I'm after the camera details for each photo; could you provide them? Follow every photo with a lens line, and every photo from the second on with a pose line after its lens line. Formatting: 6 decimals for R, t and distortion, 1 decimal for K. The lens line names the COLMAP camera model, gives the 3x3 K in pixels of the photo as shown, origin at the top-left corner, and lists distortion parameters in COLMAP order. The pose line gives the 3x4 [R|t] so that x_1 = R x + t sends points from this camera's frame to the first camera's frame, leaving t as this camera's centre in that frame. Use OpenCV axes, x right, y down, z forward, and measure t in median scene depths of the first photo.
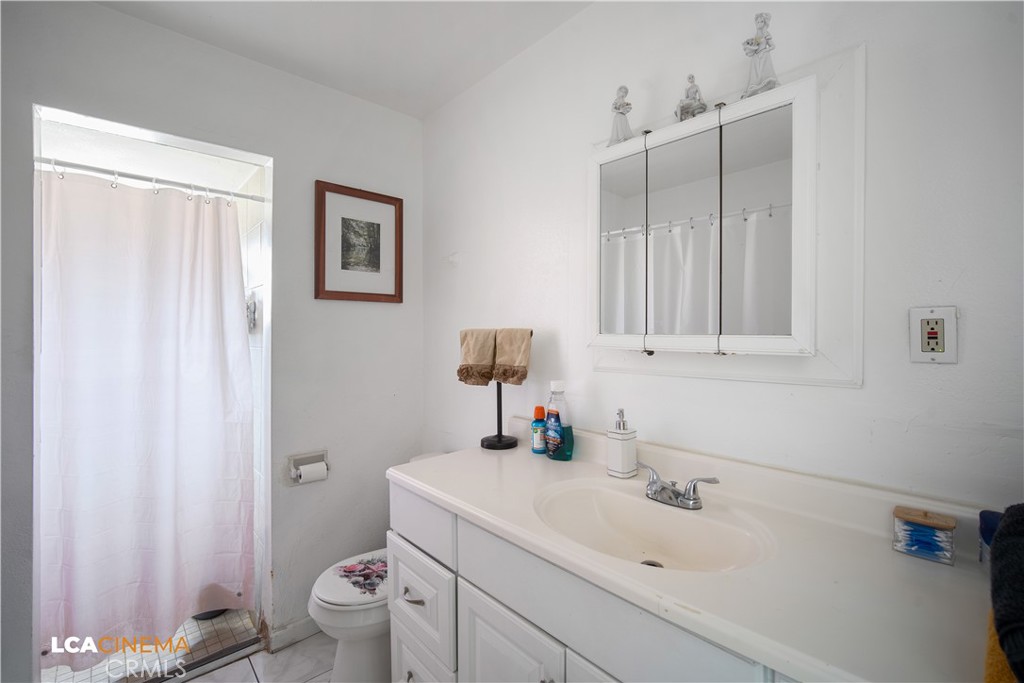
lens RADIAL K [[459.7, 0, 512.1], [0, 459.7, 335.9], [0, 0, 1]] dist [0.000186, 0.000355]
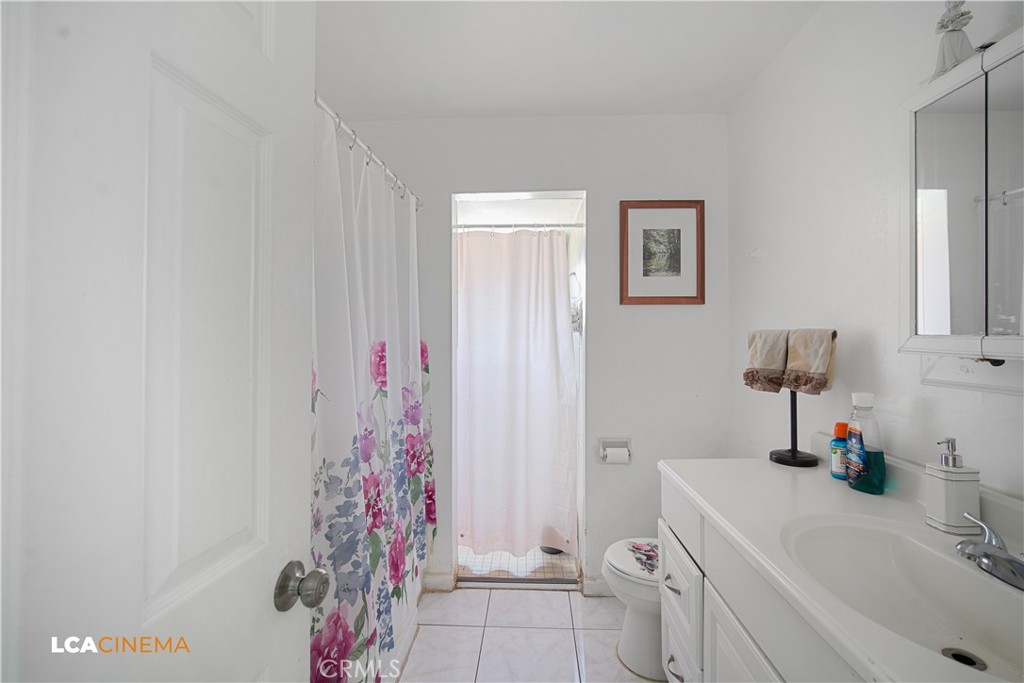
lens RADIAL K [[459.6, 0, 512.0], [0, 459.6, 341.5], [0, 0, 1]] dist [0.000715, 0.000096]
pose [[0.713388, 0.009294, -0.700708, 0.206123], [-0.003680, 0.999948, 0.009516, 0.001487], [0.700760, -0.004210, 0.713385, -0.005692]]
